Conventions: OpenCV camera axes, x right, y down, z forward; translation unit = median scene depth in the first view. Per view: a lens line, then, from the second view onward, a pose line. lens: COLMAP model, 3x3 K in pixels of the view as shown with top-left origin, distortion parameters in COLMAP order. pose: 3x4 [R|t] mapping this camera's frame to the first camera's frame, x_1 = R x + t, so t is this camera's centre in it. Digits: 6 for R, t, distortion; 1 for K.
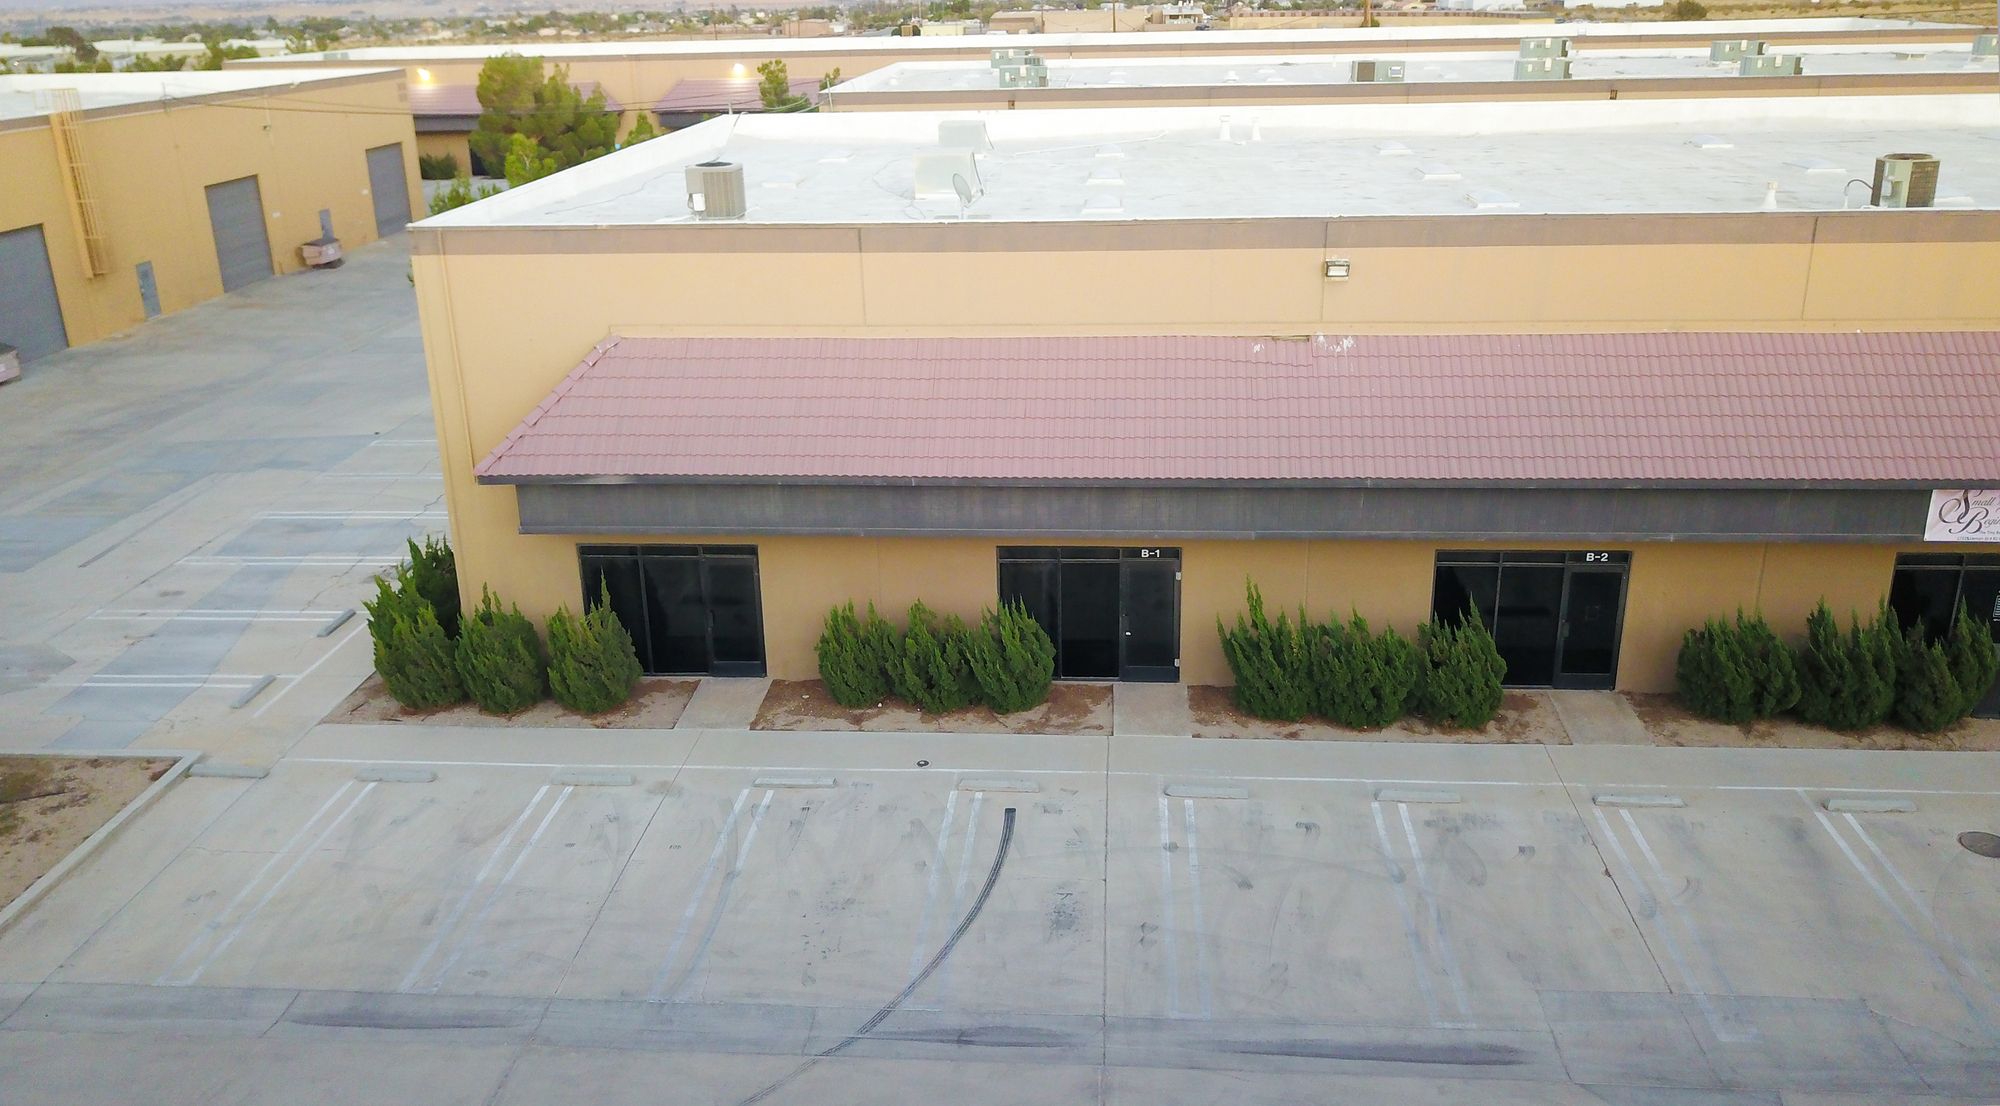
lens RADIAL K [[1053.7, 0, 1002.8], [0, 1053.7, 538.5], [0, 0, 1]] dist [0.030637, 0.000392]
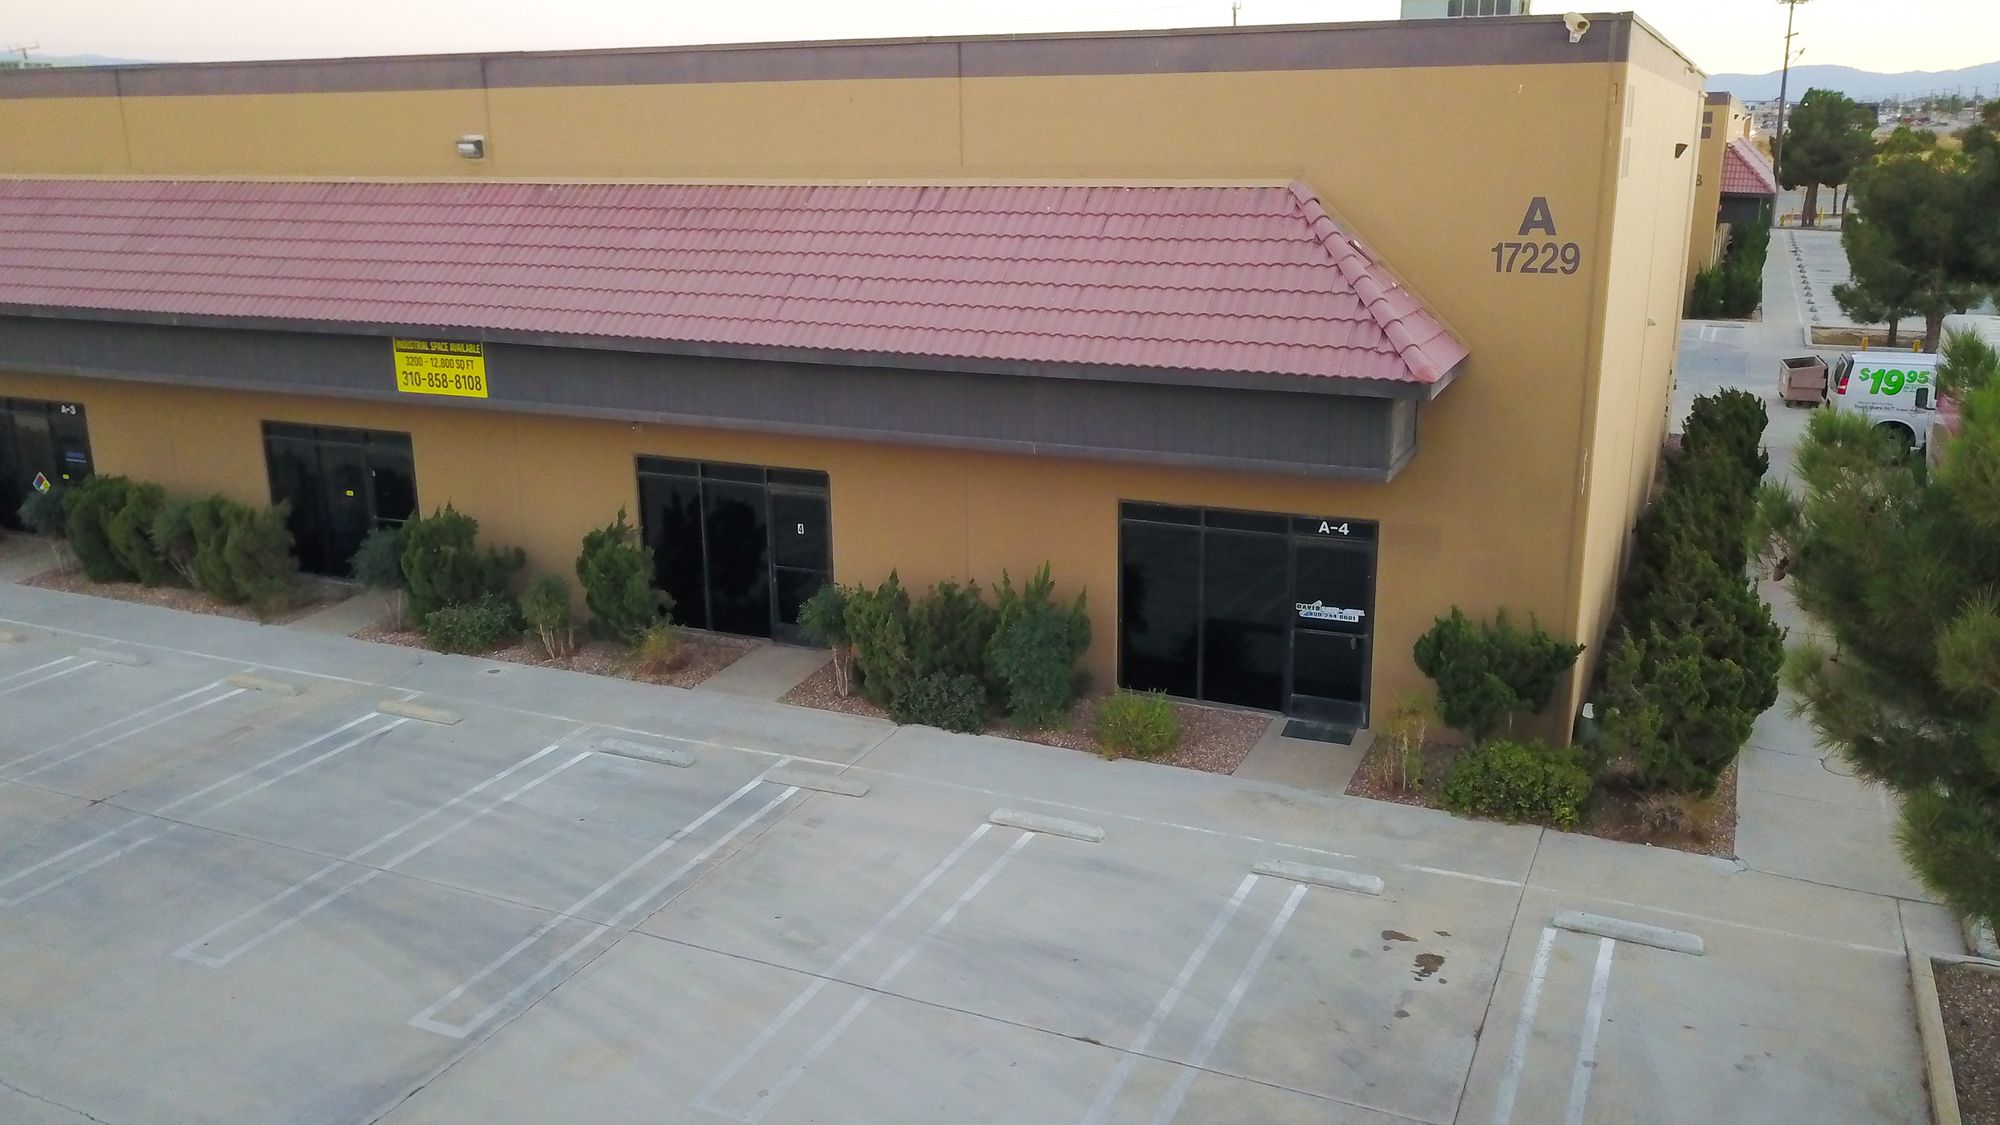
lens RADIAL K [[1590.1, 0, 998.7], [0, 1590.1, 567.3], [0, 0, 1]] dist [-0.038677, -0.005503]
pose [[0.938744, 0.095865, -0.331012, 0.648613], [-0.082604, 0.995122, 0.053935, 0.004639], [0.334568, -0.023288, 0.942084, -0.039763]]
